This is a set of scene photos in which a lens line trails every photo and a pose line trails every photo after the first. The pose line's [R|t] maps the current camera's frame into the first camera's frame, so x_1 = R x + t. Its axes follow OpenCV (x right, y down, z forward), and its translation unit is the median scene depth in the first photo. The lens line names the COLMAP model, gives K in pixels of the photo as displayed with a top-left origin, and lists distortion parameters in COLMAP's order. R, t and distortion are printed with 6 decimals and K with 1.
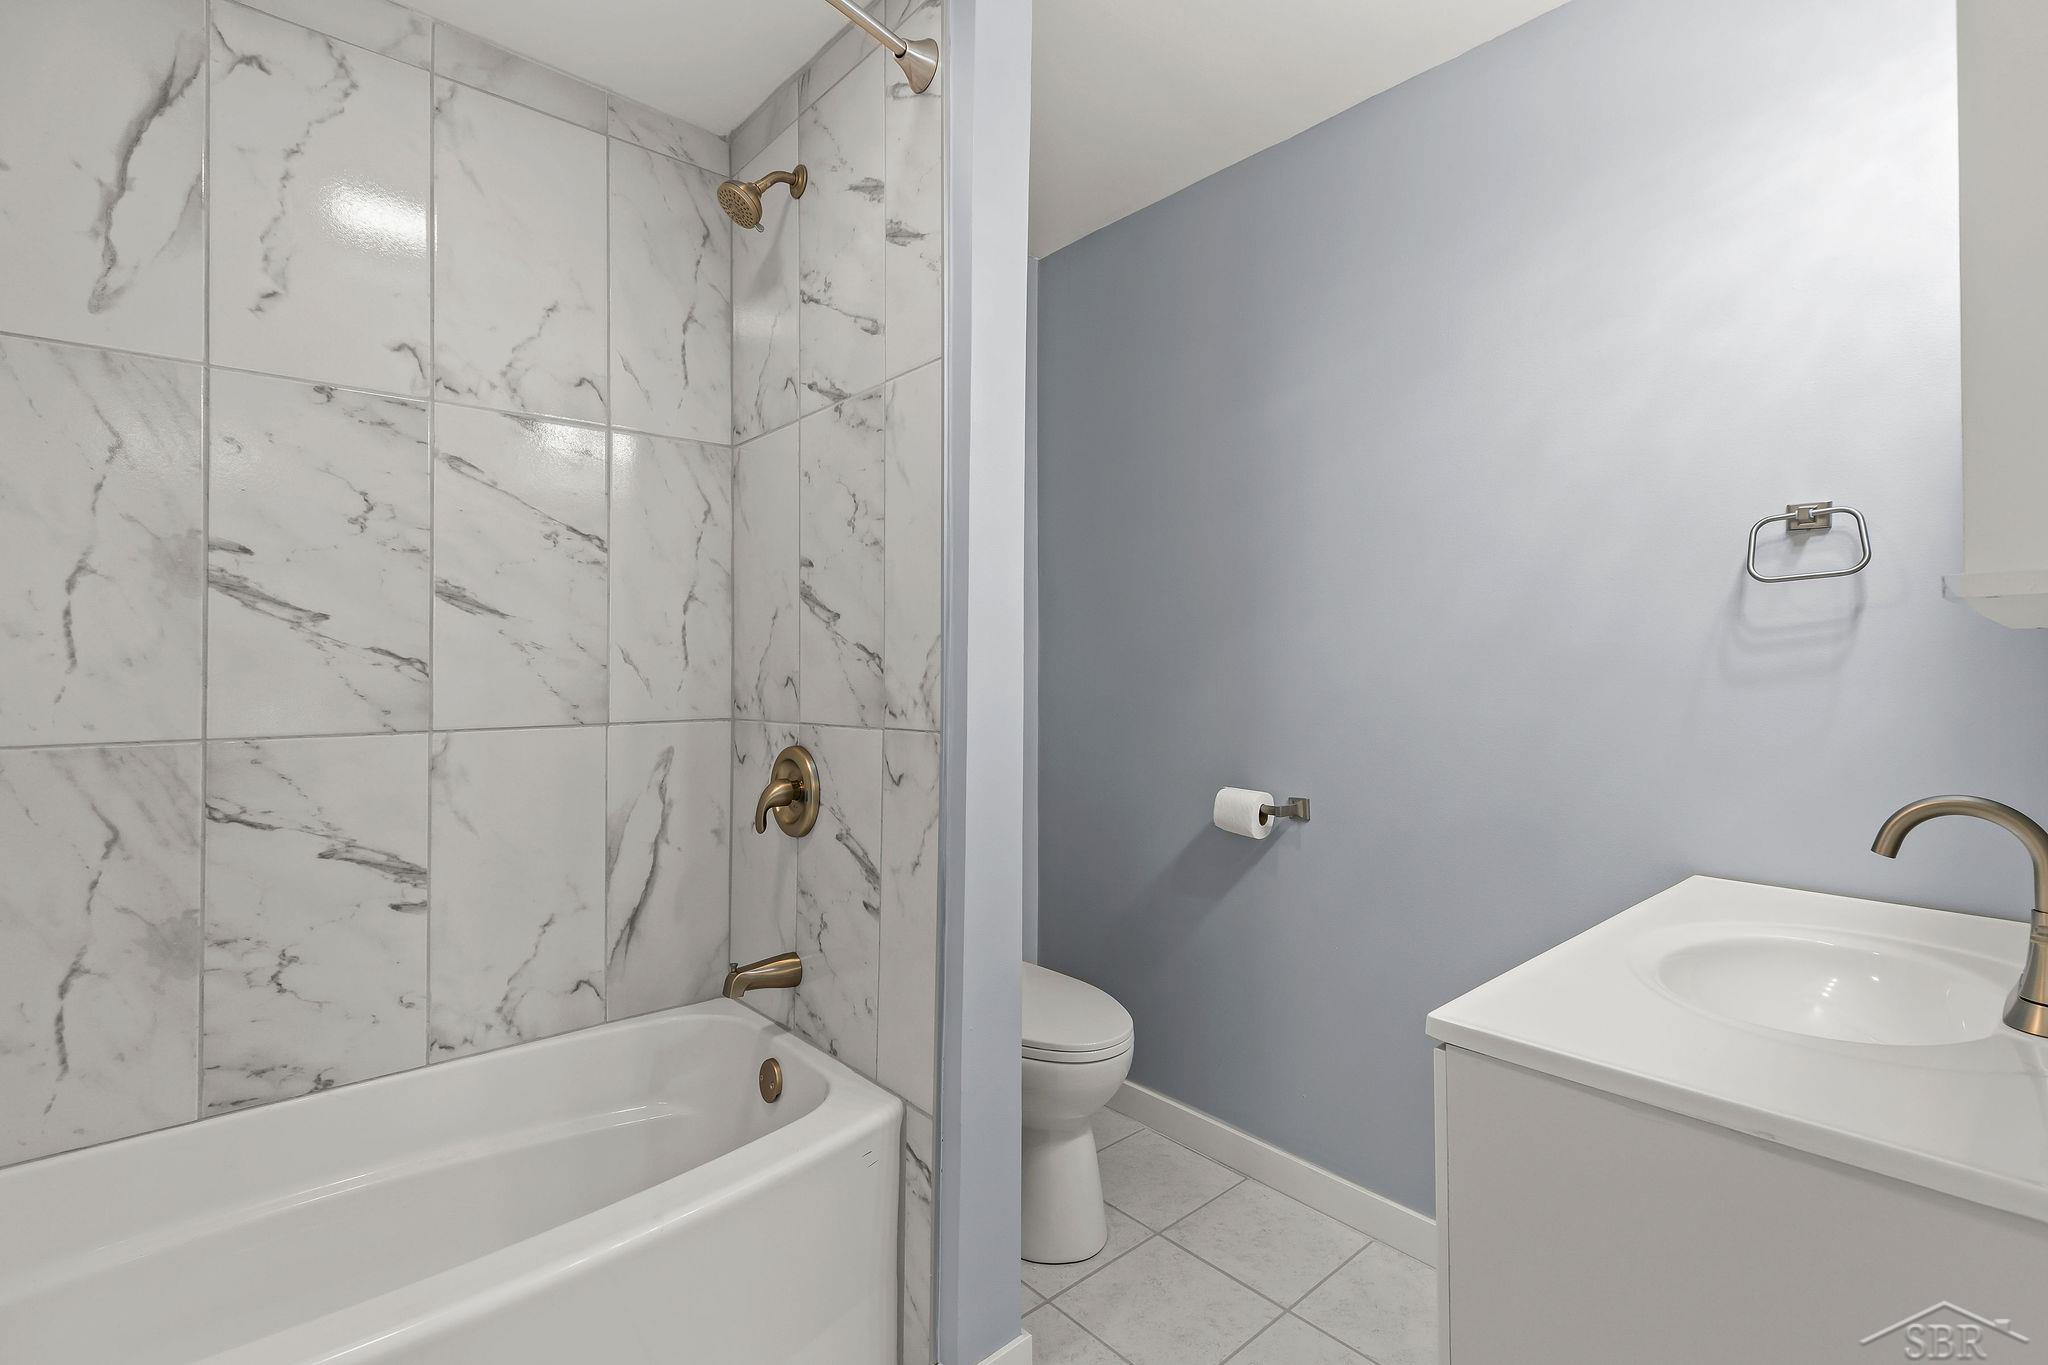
lens RADIAL K [[915.3, 0, 1024.4], [0, 915.3, 662.9], [0, 0, 1]] dist [0.001170, 0.000365]
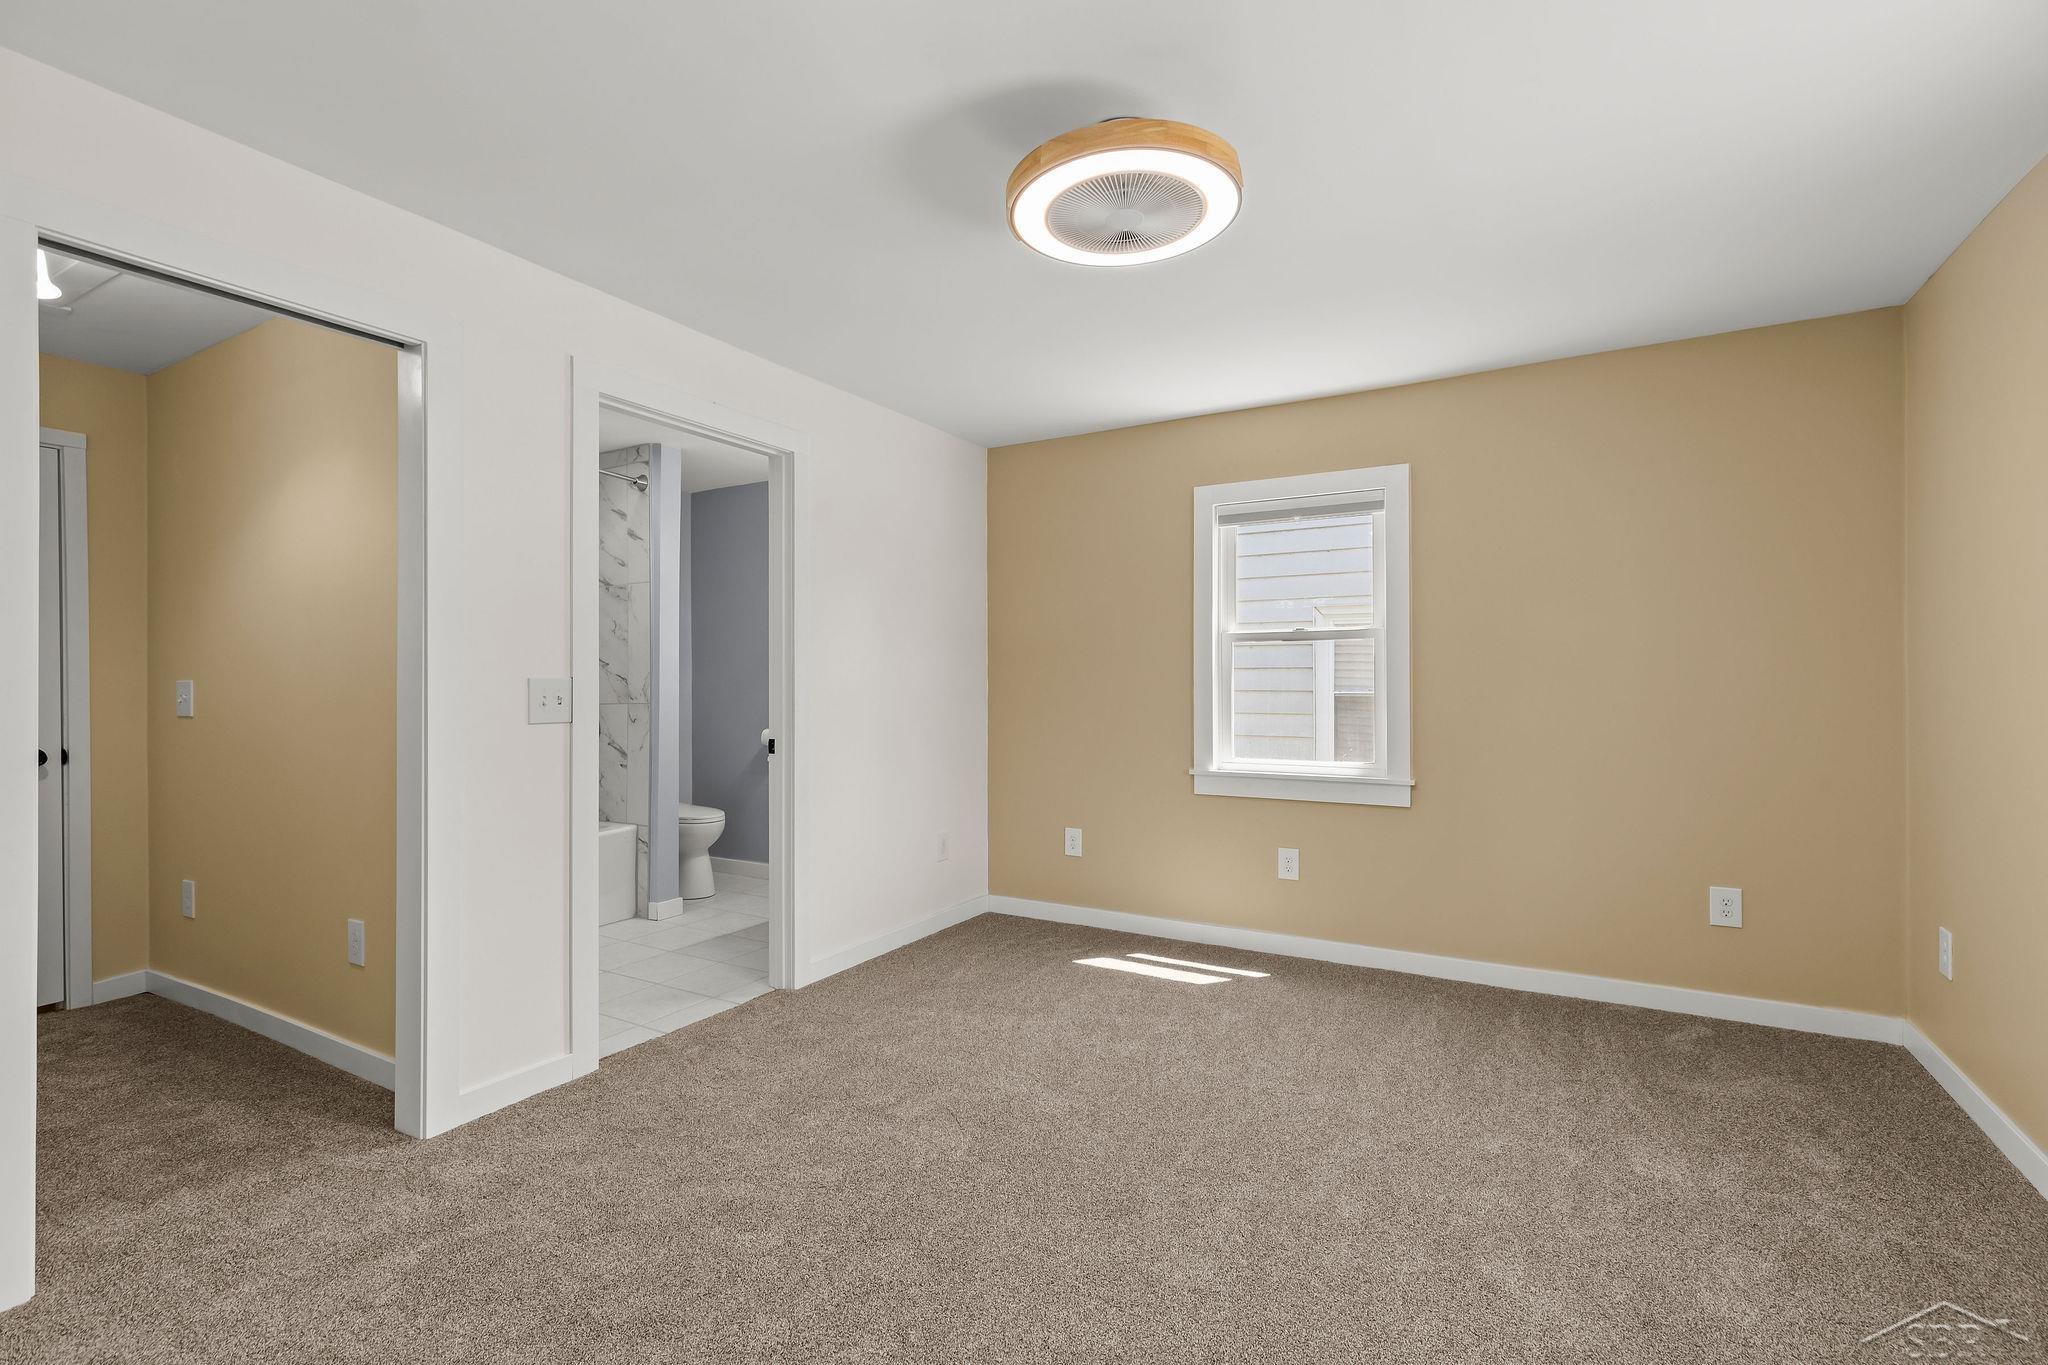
lens RADIAL K [[938.0, 0, 982.2], [0, 938.0, 677.3], [0, 0, 1]] dist [0.001308, 0.000129]
pose [[0.955627, -0.004039, 0.294552, 0.045779], [0.003039, 0.999988, 0.003853, -0.020980], [-0.294564, -0.002787, 0.955628, -2.219422]]
